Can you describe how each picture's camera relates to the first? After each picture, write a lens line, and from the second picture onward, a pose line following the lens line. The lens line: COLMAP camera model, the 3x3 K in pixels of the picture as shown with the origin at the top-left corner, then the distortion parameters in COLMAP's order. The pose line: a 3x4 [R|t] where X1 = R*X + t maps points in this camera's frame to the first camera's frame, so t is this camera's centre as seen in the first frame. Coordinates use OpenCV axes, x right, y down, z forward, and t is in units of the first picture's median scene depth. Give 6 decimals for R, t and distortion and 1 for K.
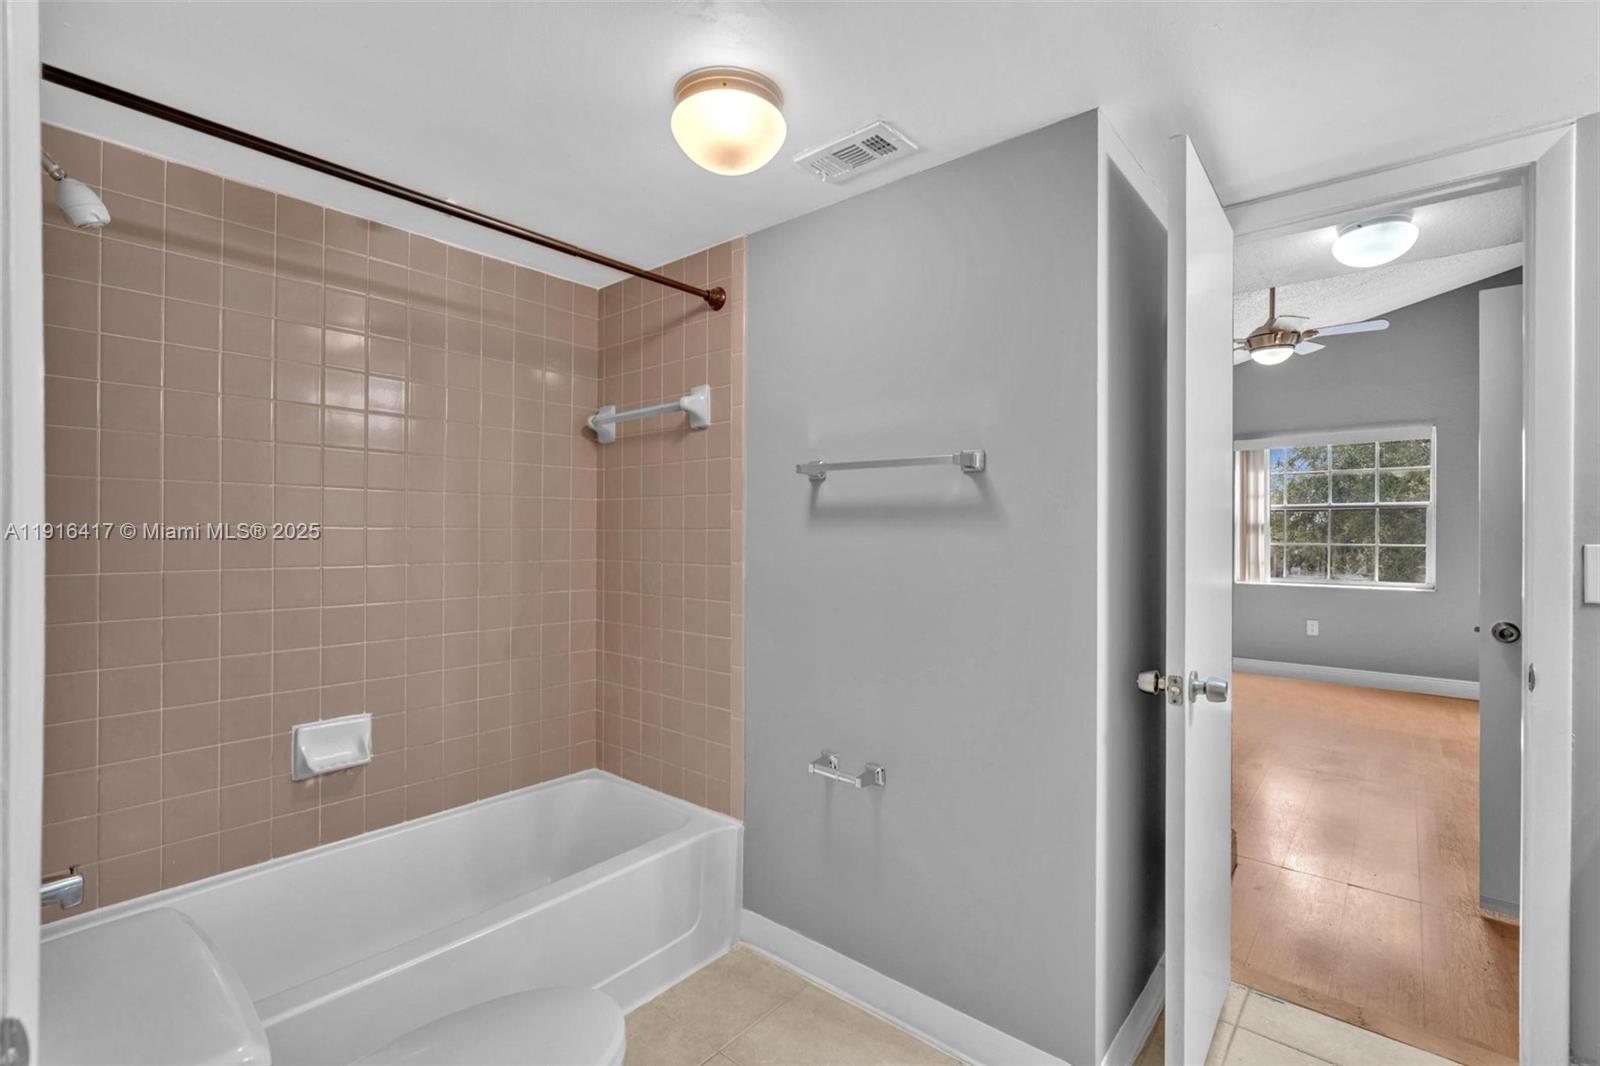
lens RADIAL K [[719.0, 0, 800.0], [0, 719.0, 533.0], [0, 0, 1]] dist [-0.003272, 0.000297]
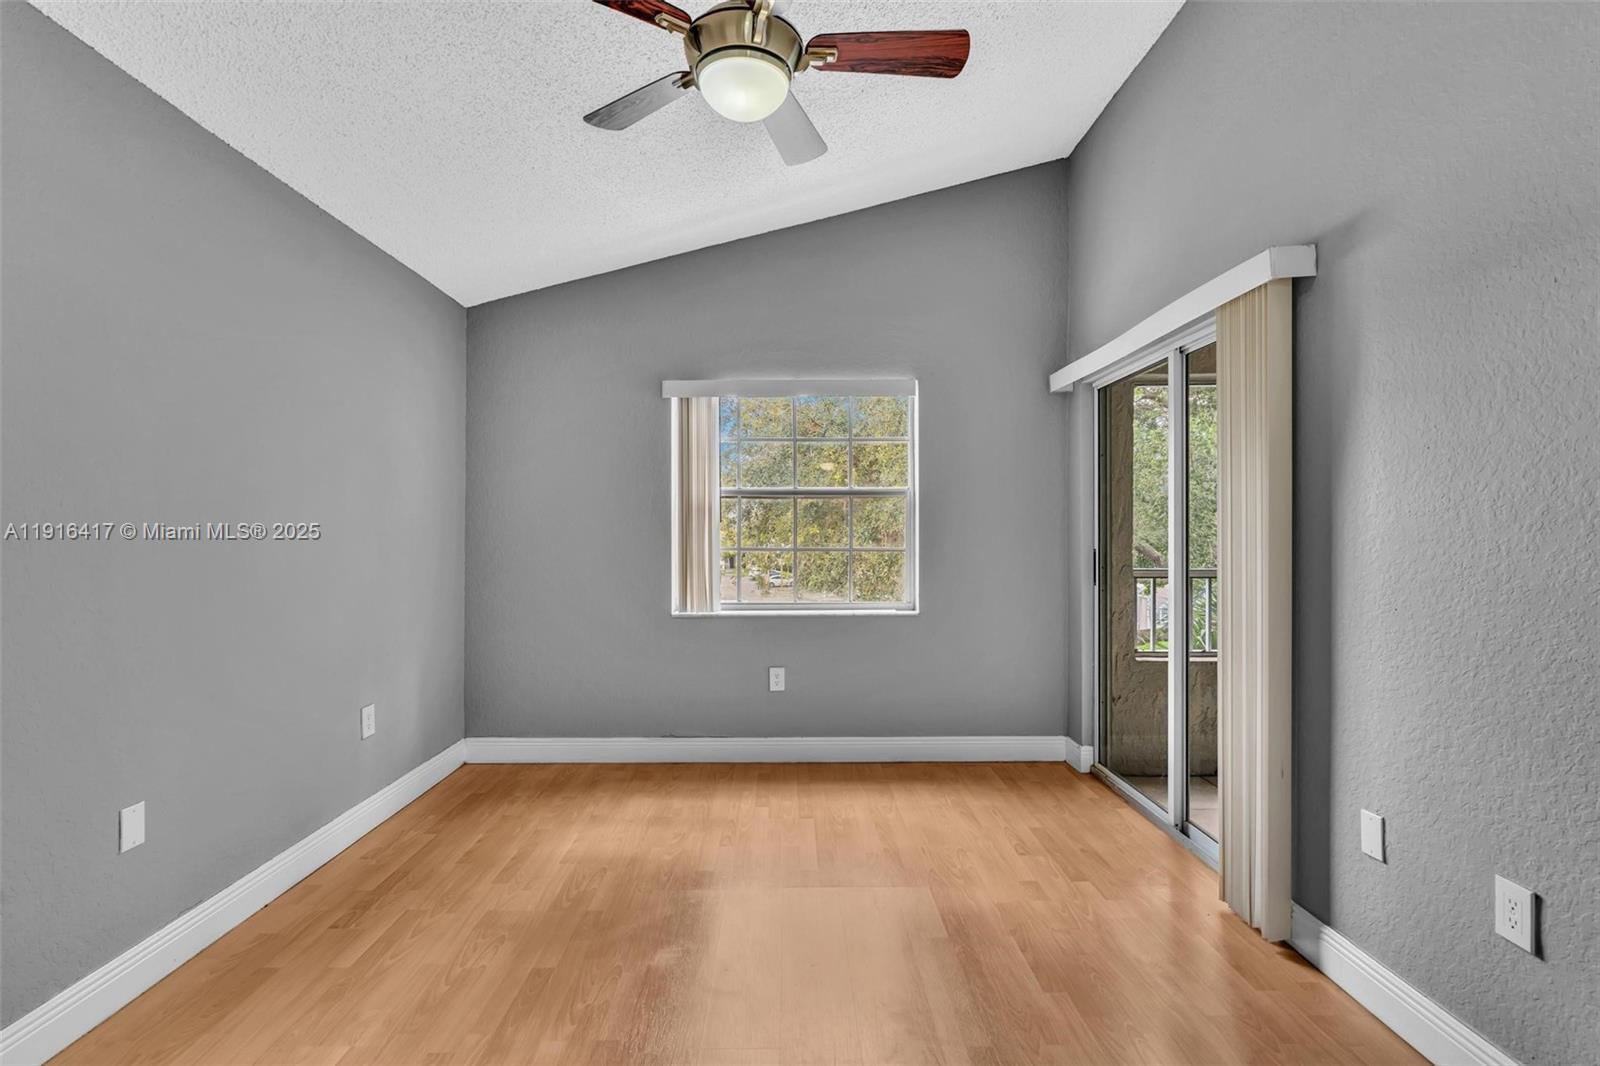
lens RADIAL K [[711.1, 0, 801.0], [0, 711.1, 530.7], [0, 0, 1]] dist [0.000129, 0.001038]
pose [[0.751921, -0.002336, 0.659249, 0.311474], [0.003888, 0.999992, -0.000891, 0.000244], [-0.659242, 0.003233, 0.751924, 0.507744]]
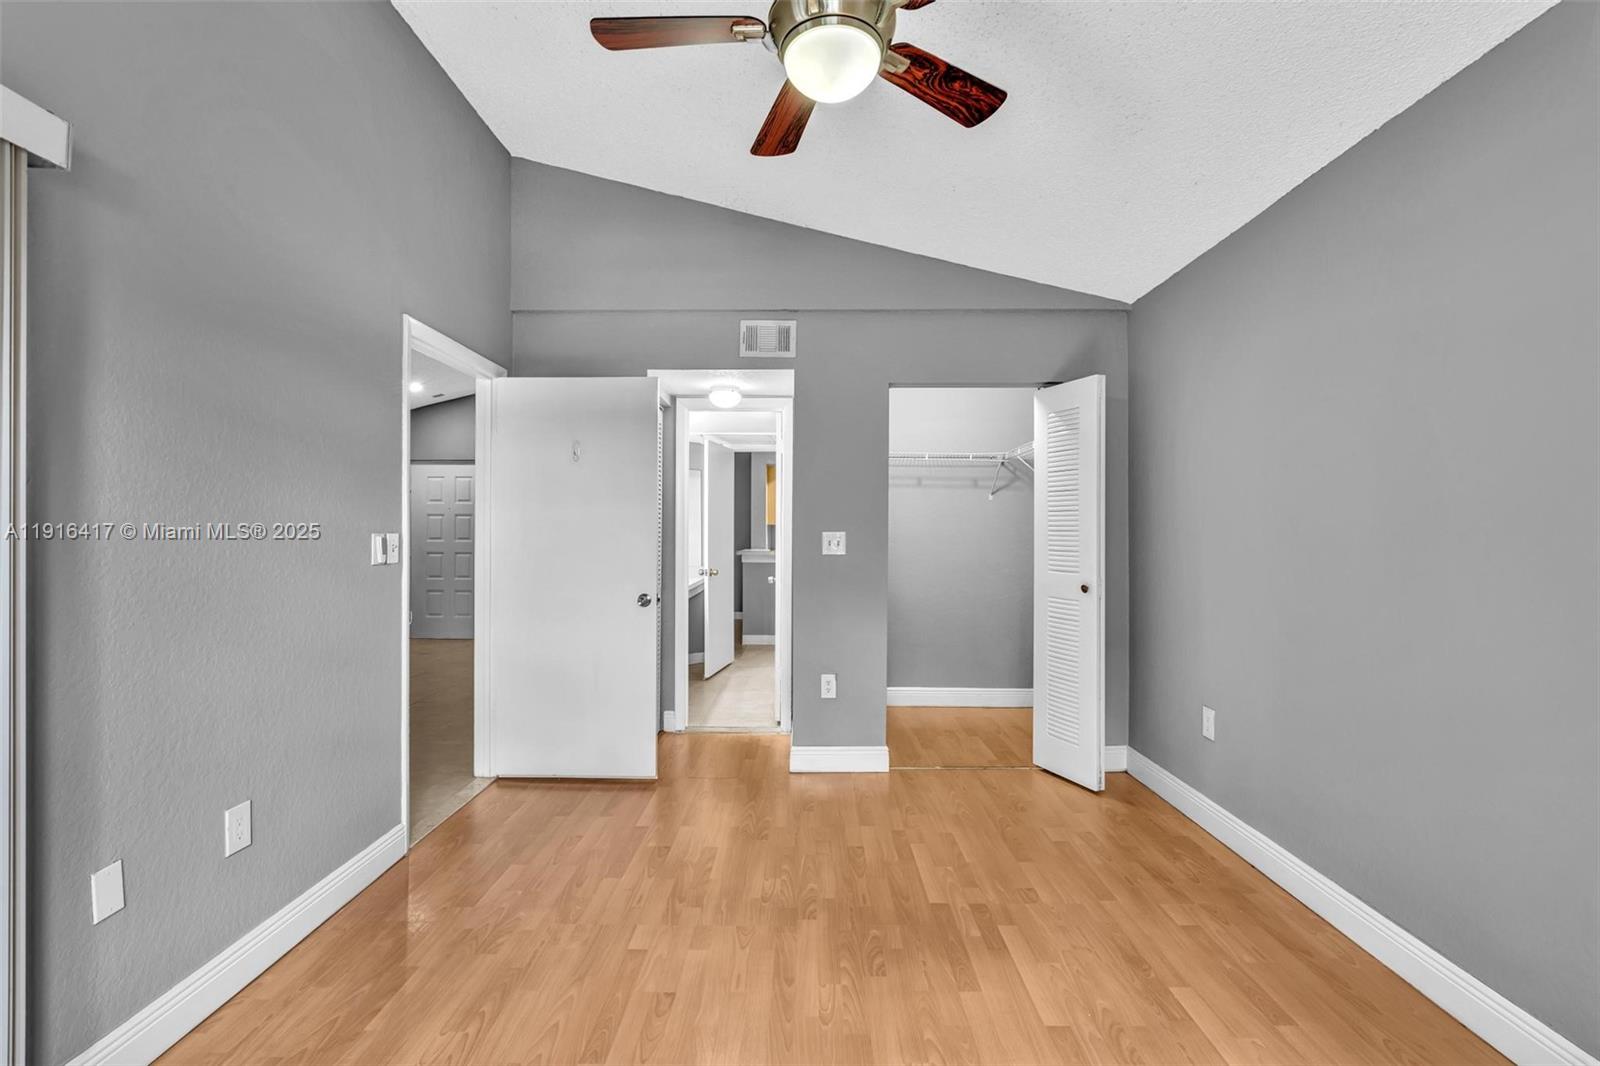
lens RADIAL K [[833.7, 0, 800.0], [0, 833.7, 533.0], [0, 0, 1]] dist [-0.000880, -0.000014]
pose [[-0.771091, -0.002328, -0.636721, 0.696490], [-0.004298, 0.999990, 0.001549, -0.002579], [0.636710, 0.003931, -0.771093, 0.973077]]
